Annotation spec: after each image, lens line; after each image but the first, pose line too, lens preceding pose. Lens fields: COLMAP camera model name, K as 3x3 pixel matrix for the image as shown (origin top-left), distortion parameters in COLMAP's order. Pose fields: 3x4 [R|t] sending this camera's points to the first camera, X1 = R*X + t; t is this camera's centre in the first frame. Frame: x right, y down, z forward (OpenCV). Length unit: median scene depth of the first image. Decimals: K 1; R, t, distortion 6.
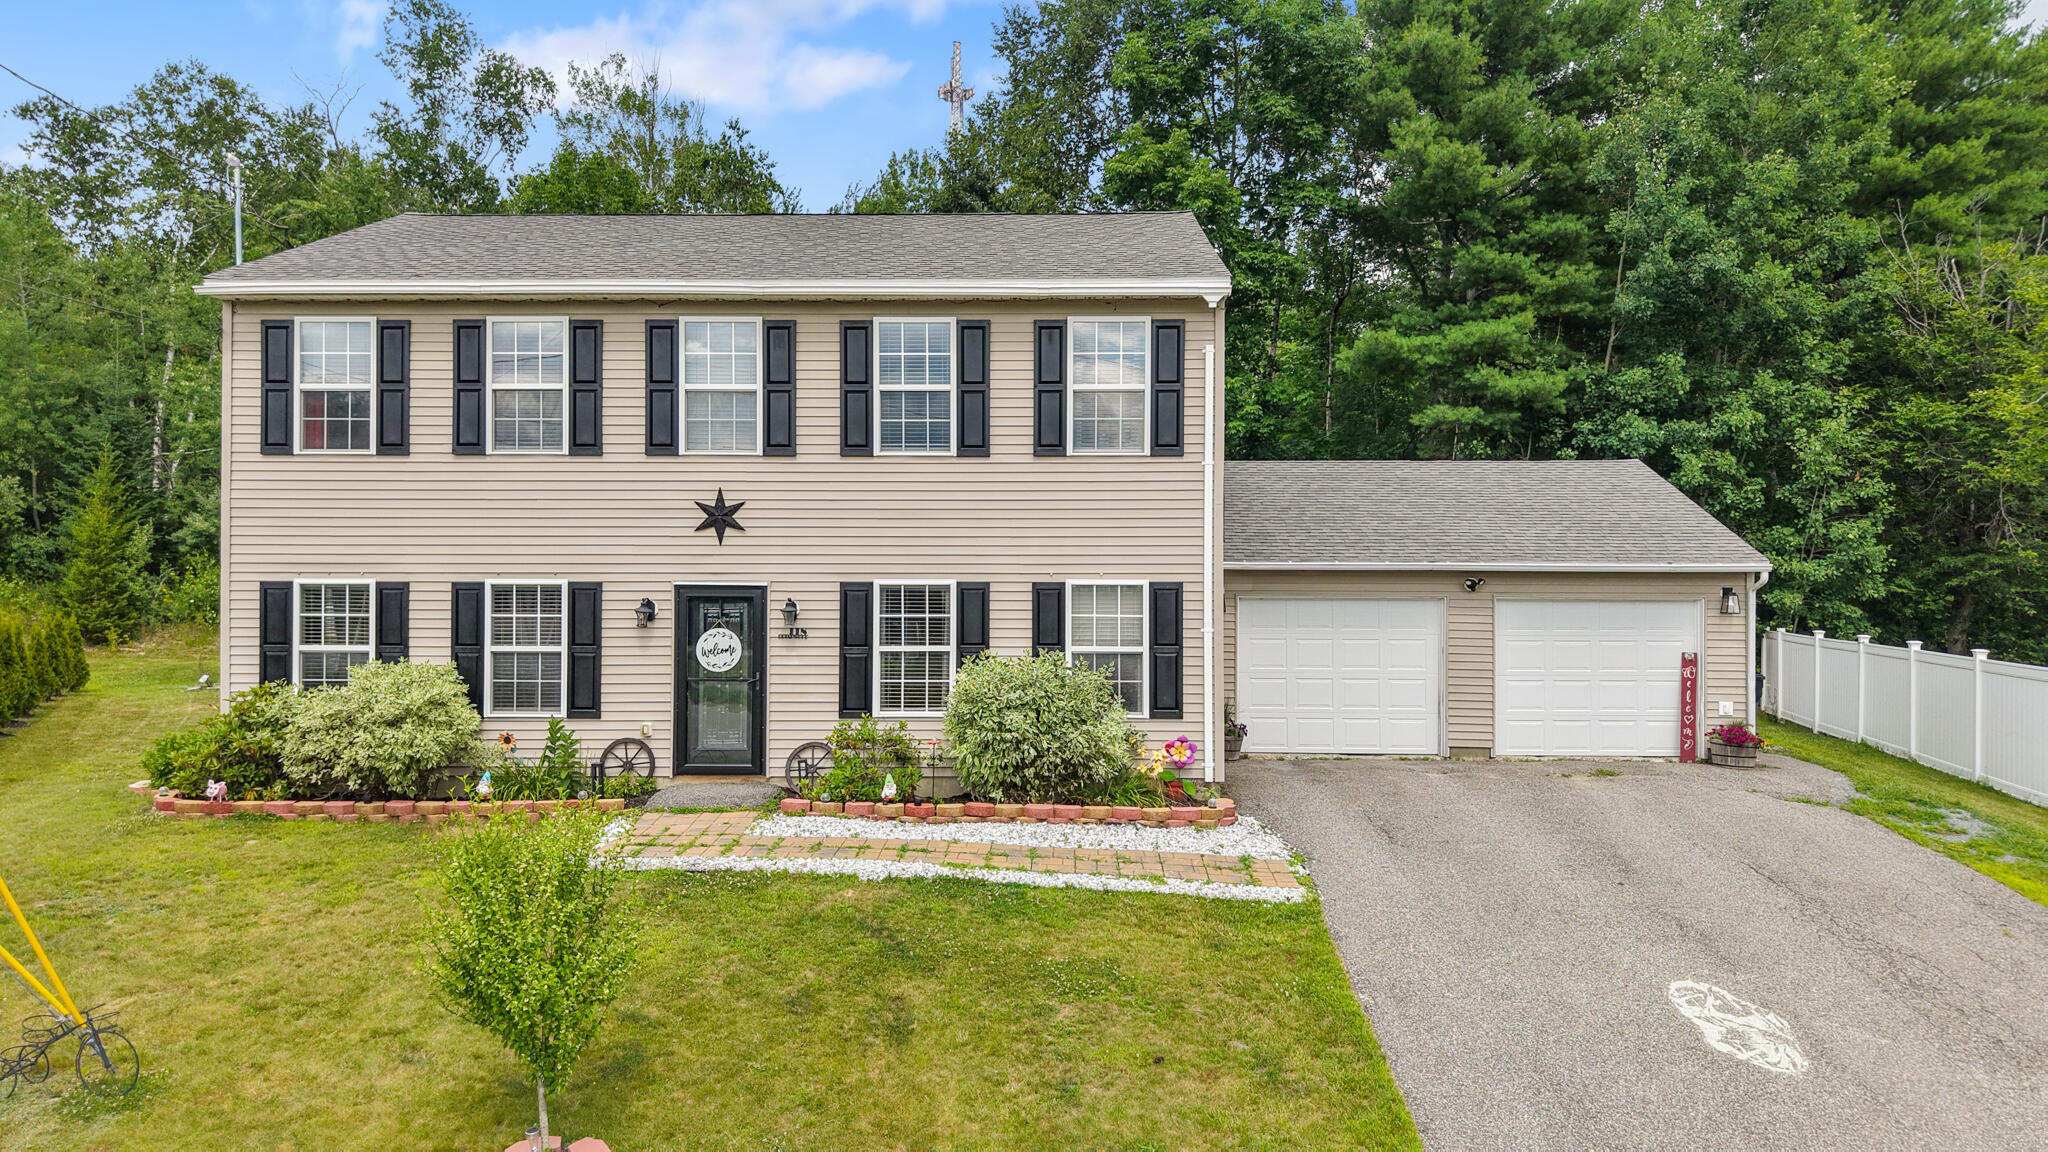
lens RADIAL K [[1379.6, 0, 1024.0], [0, 1379.6, 576.0], [0, 0, 1]] dist [0.004110, -0.002549]
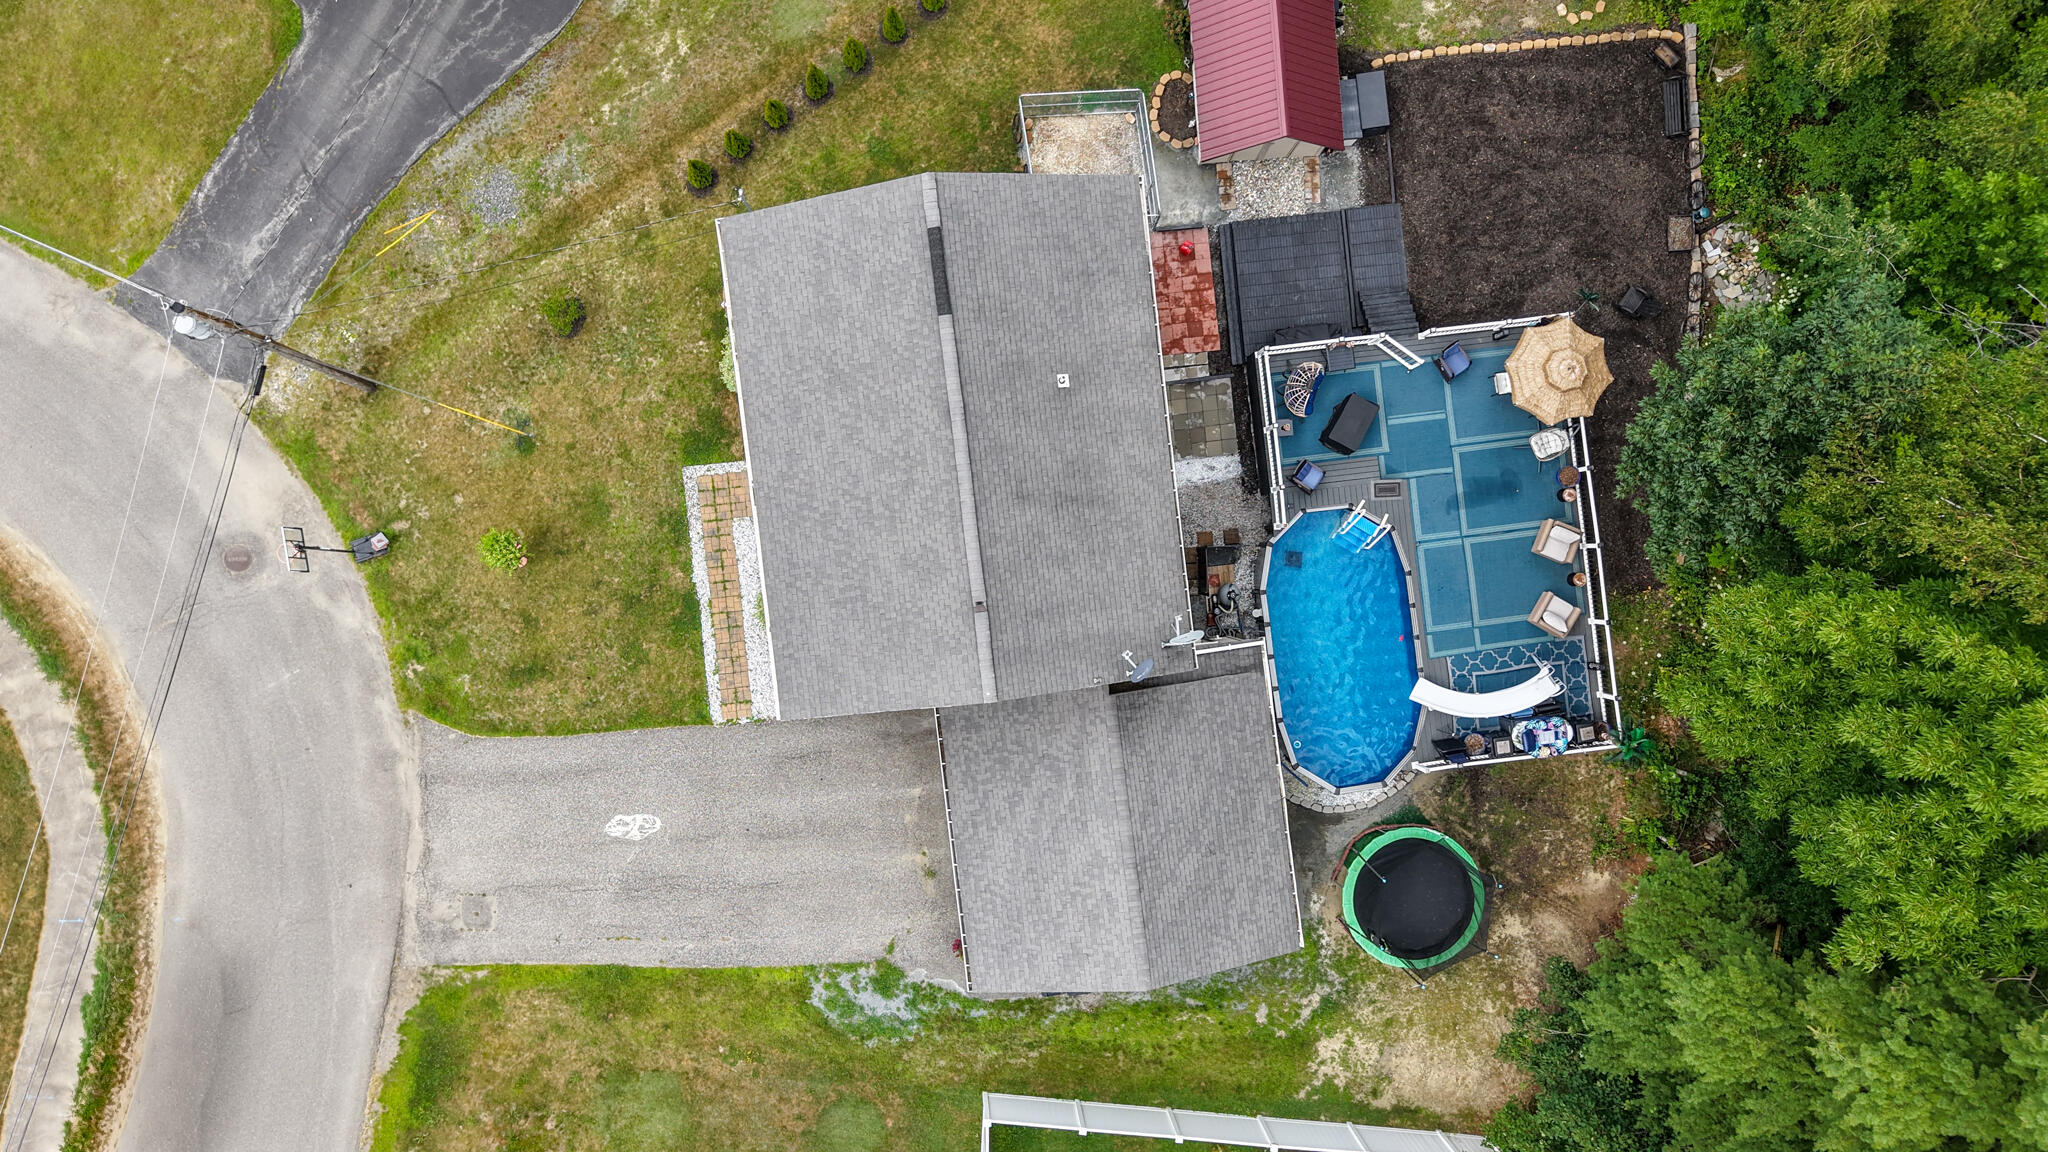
lens RADIAL K [[1418.3, 0, 1028.6], [0, 1418.3, 578.0], [0, 0, 1]] dist [0.037528, -0.058546]
pose [[0.142722, 0.989756, 0.003534, -0.014126], [-0.038194, 0.001940, 0.999268, -2.294561], [0.989026, -0.142753, 0.038079, 1.274592]]
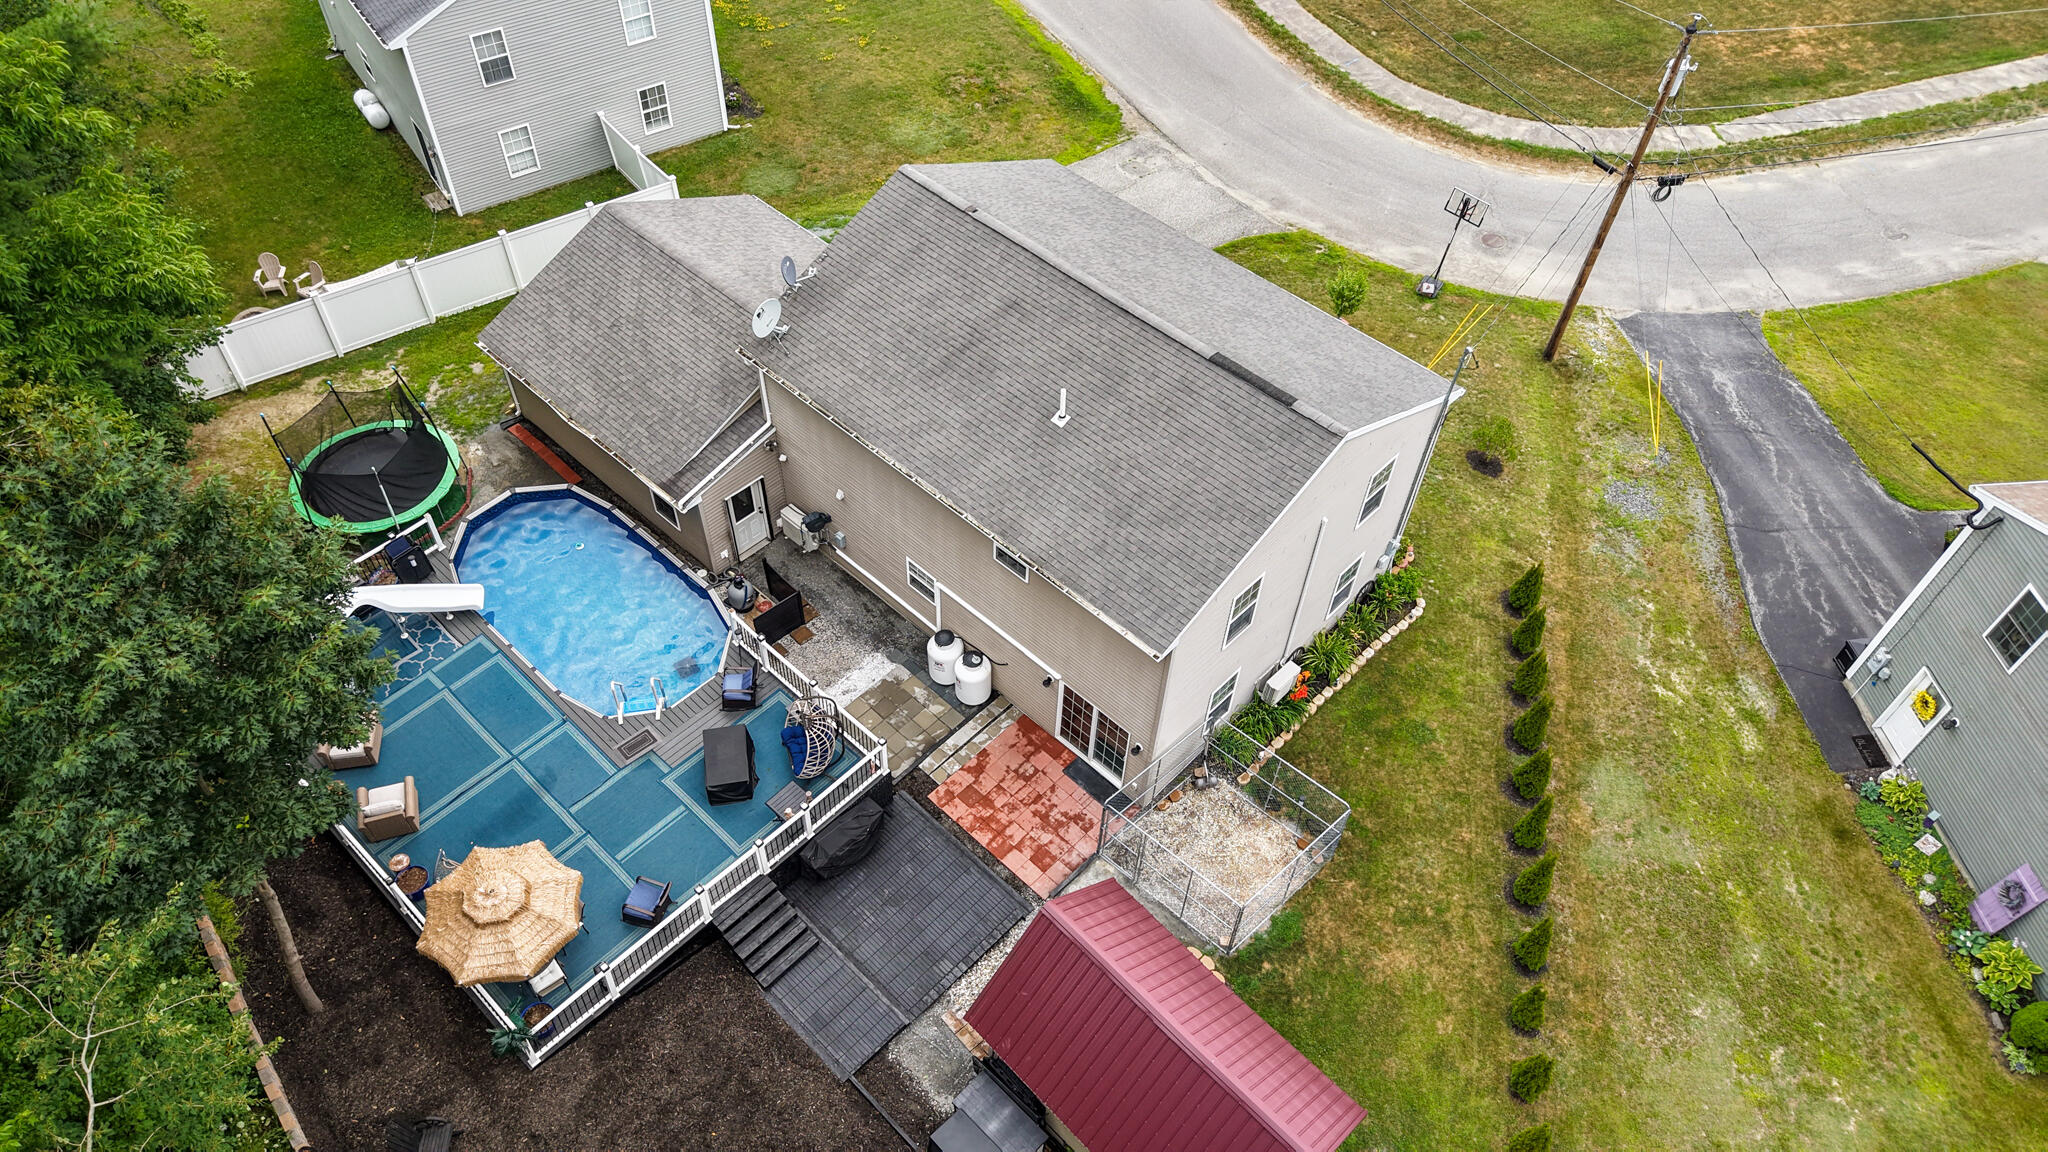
lens RADIAL K [[1363.5, 0, 1024.0], [0, 1363.5, 576.0], [0, 0, 1]] dist [0.050947, -0.066224]
pose [[-0.743299, -0.528475, 0.410148, -1.026946], [-0.037046, 0.644691, 0.763545, -1.406870], [-0.667933, 0.552348, -0.498776, 2.403554]]
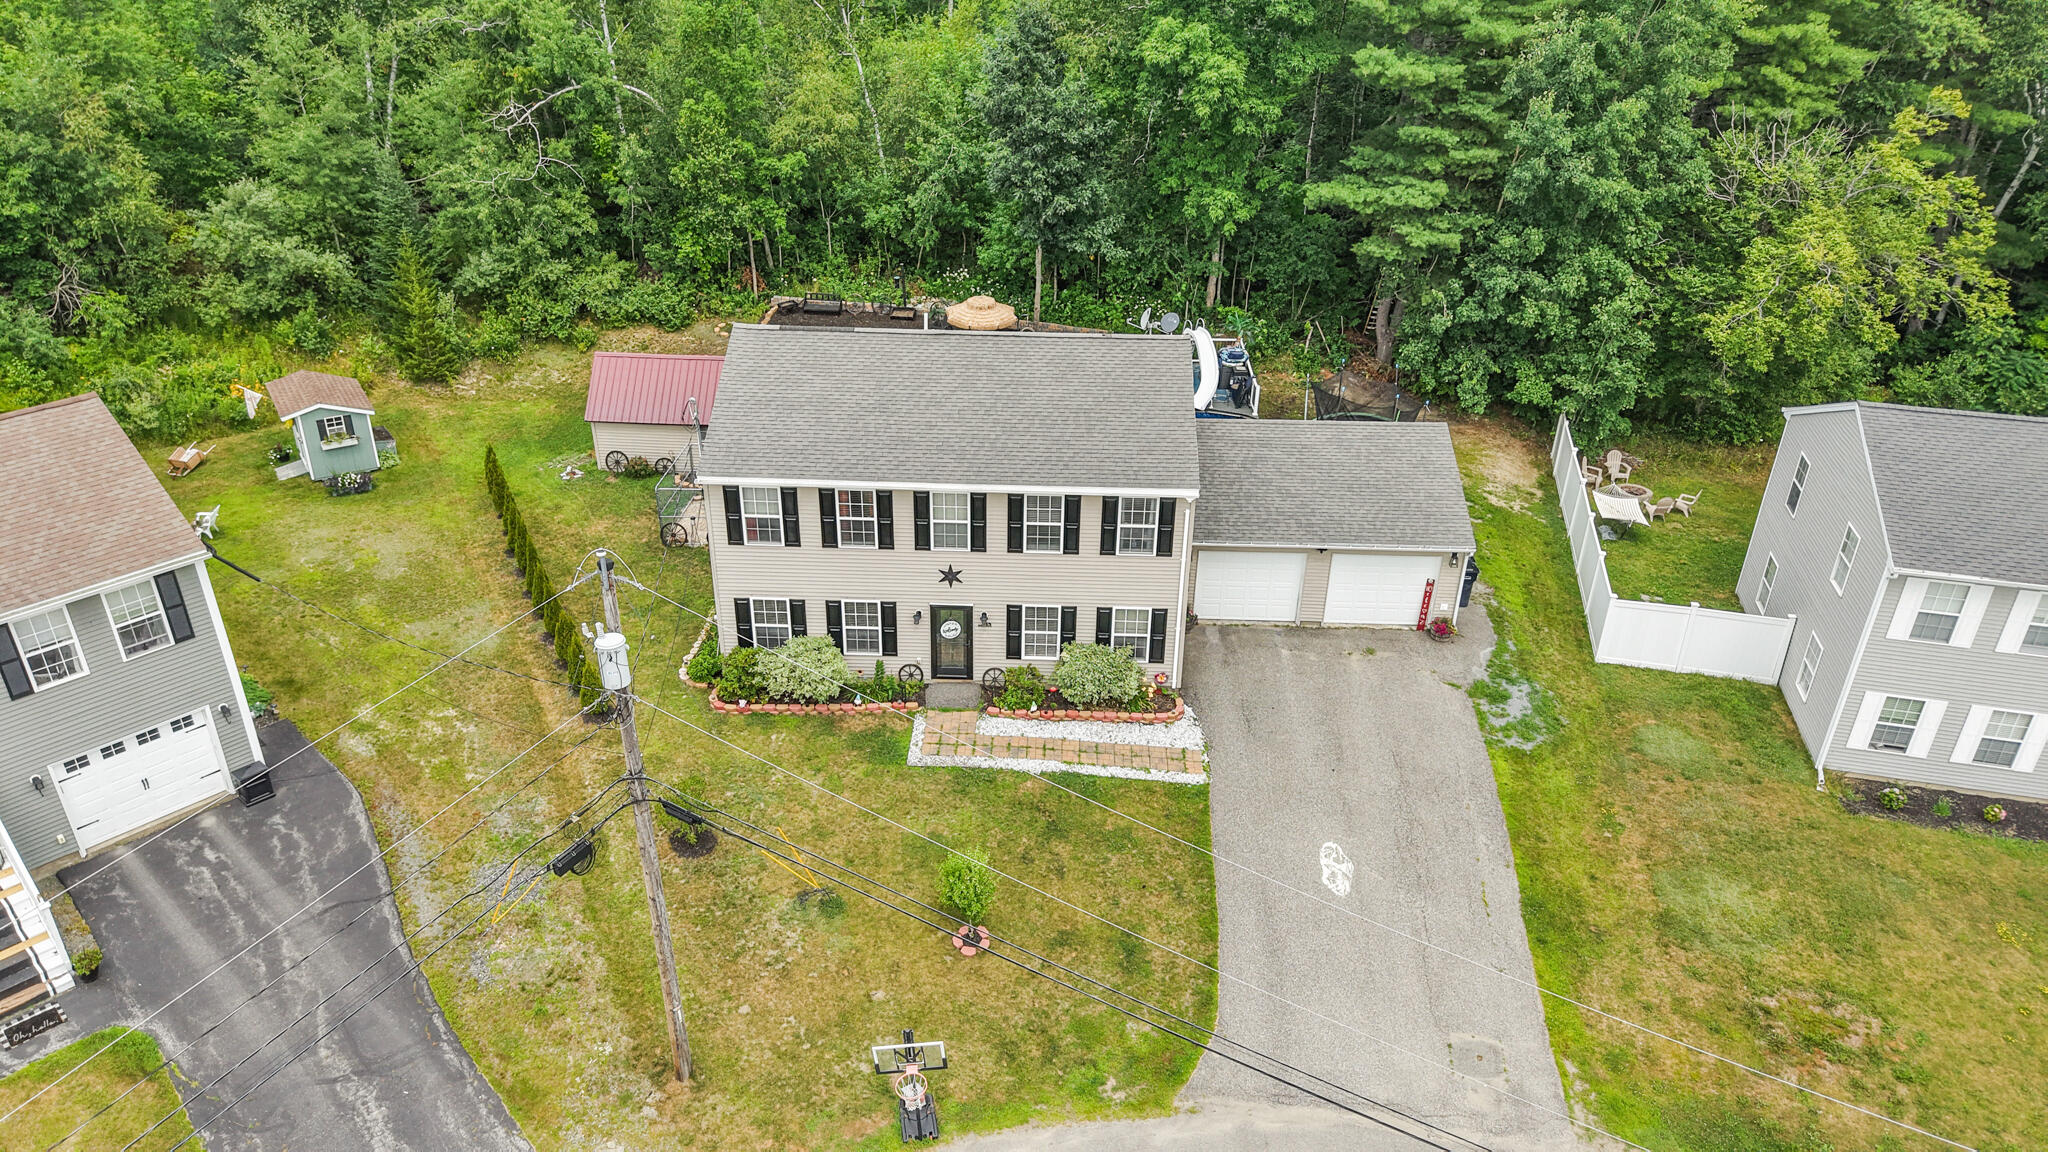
lens RADIAL K [[1363.5, 0, 1024.0], [0, 1363.5, 576.0], [0, 0, 1]] dist [0.050947, -0.066224]
pose [[0.999931, 0.011010, 0.004128, -0.116591], [-0.011641, 0.877394, 0.479630, -1.045507], [0.001658, -0.479644, 0.877461, -0.830035]]
